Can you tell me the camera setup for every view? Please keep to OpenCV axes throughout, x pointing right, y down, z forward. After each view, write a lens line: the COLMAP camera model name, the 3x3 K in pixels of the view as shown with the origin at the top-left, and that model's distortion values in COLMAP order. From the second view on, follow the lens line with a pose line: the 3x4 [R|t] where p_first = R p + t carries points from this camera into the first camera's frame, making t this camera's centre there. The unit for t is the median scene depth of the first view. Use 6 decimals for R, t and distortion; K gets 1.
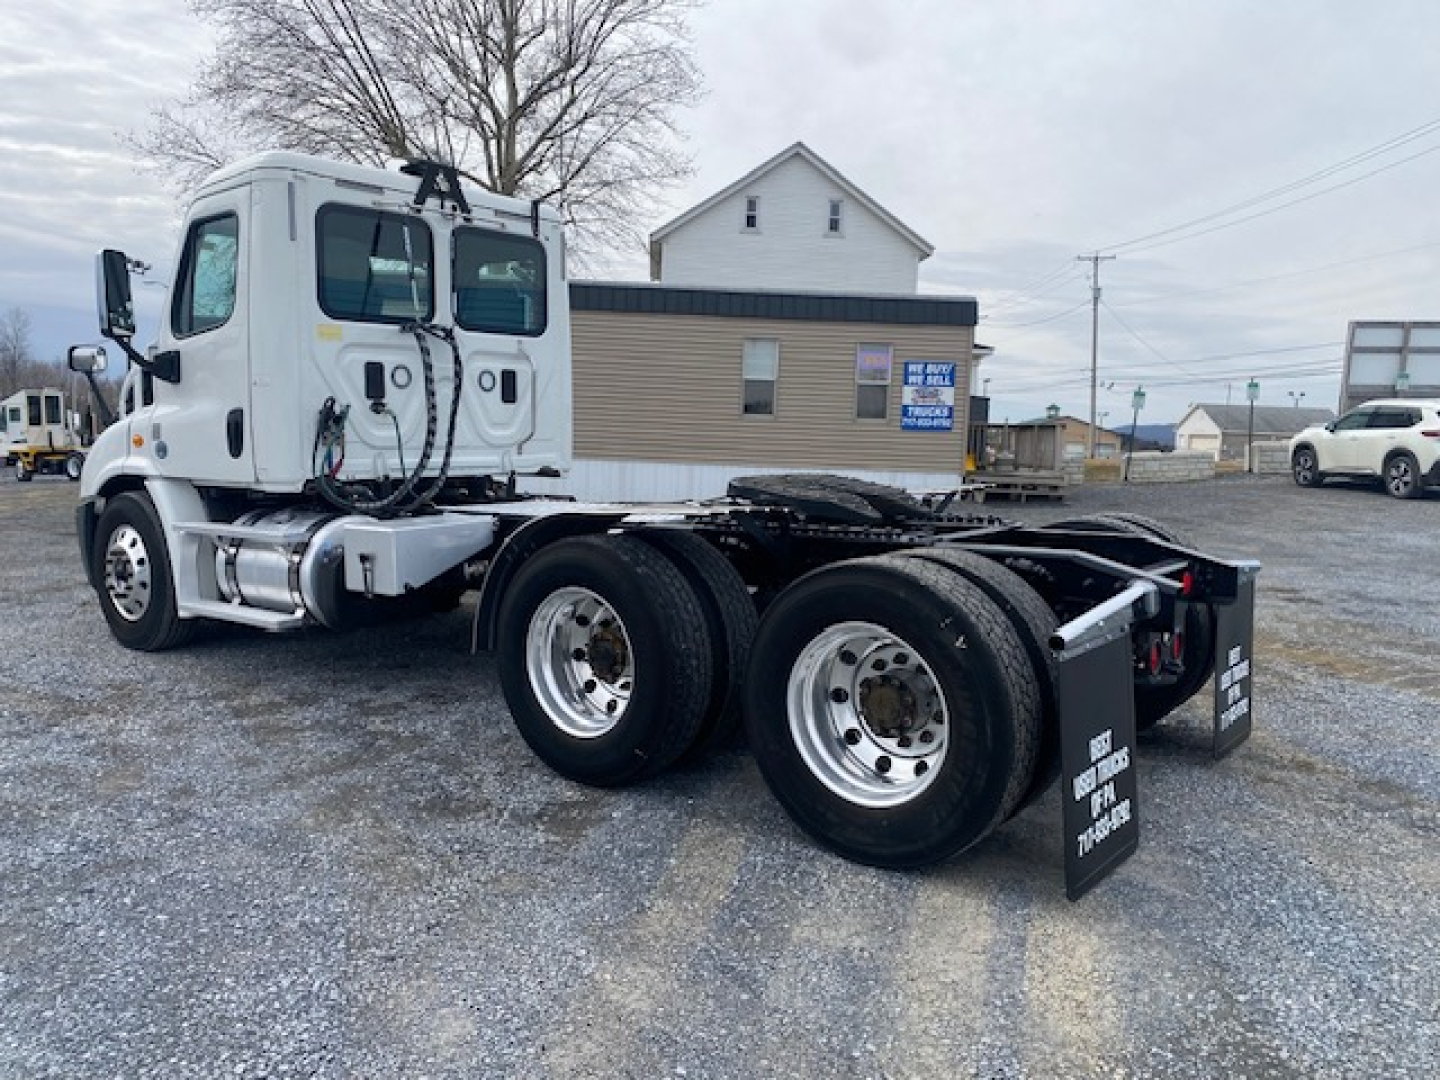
lens RADIAL K [[1098.2, 0, 707.2], [0, 1098.2, 536.4], [0, 0, 1]] dist [0.006174, -0.002430]
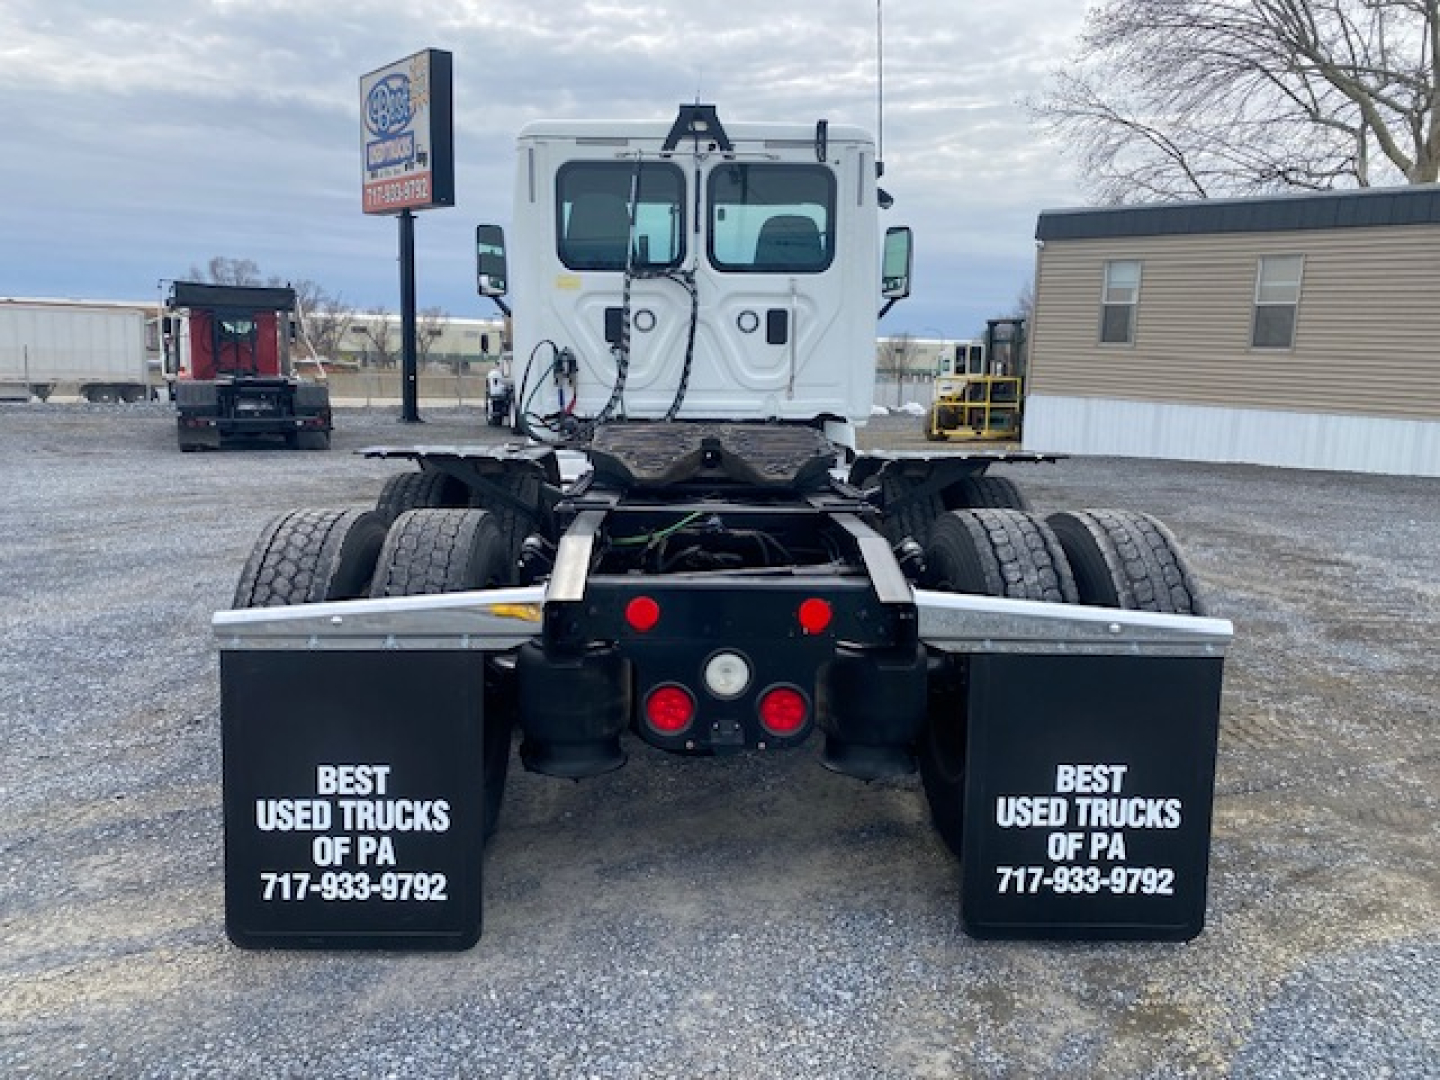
lens RADIAL K [[1098.2, 0, 707.2], [0, 1098.2, 536.4], [0, 0, 1]] dist [0.006174, -0.002430]
pose [[0.647942, 0.117297, -0.752604, 0.555137], [-0.083944, 0.993049, 0.082501, -0.031902], [0.757050, 0.009720, 0.653285, 0.356853]]
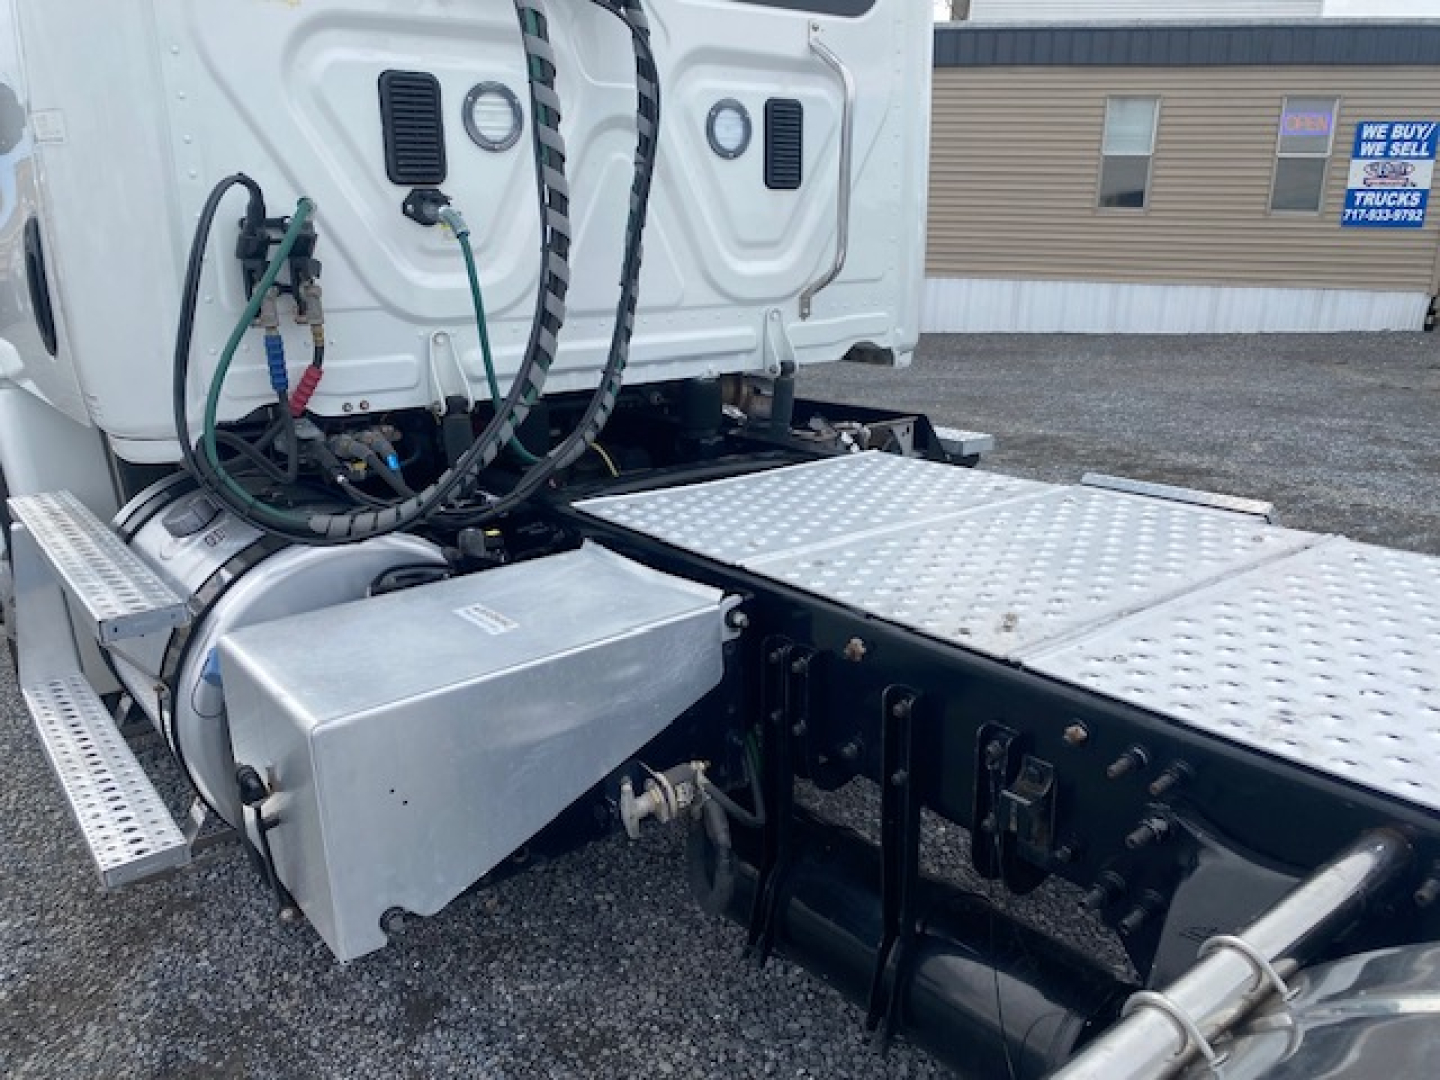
lens RADIAL K [[1098.2, 0, 707.2], [0, 1098.2, 536.4], [0, 0, 1]] dist [0.006174, -0.002430]
pose [[0.972644, 0.049238, -0.227024, -0.117604], [-0.008604, 0.984244, 0.176605, -0.072298], [0.232142, -0.169821, 0.957743, 0.630285]]
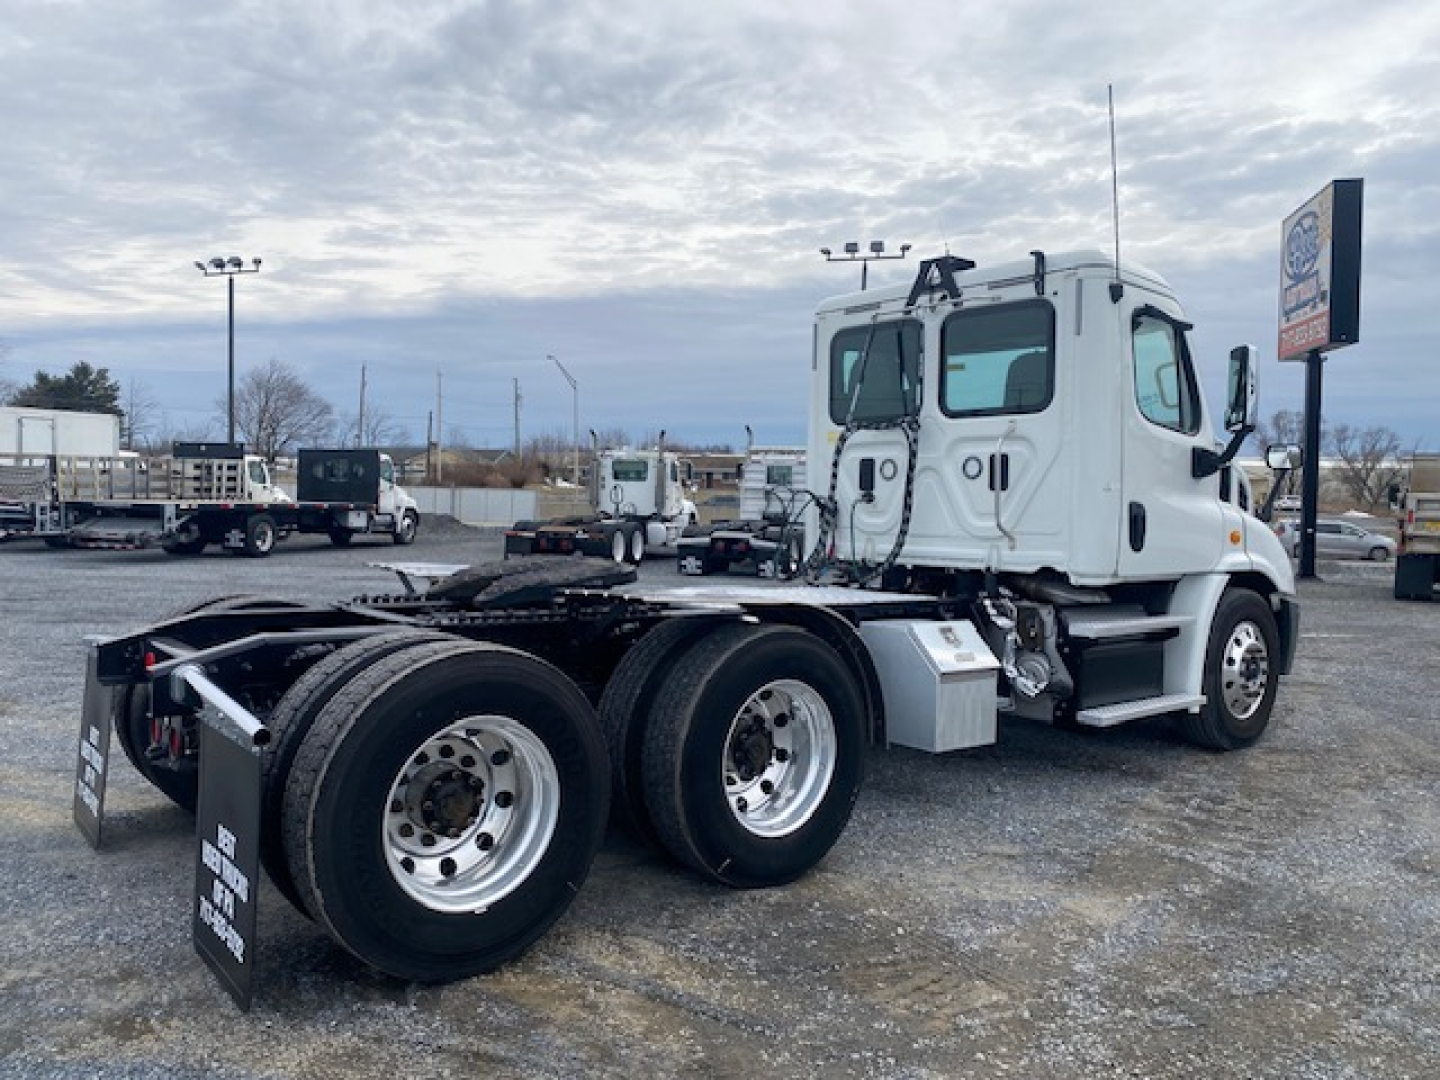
lens RADIAL K [[1098.2, 0, 707.2], [0, 1098.2, 536.4], [0, 0, 1]] dist [0.006174, -0.002430]
pose [[-0.193216, 0.019507, -0.980962, 0.794249], [-0.115476, 0.992402, 0.042479, -0.102385], [0.974337, 0.121485, -0.189495, 1.011796]]
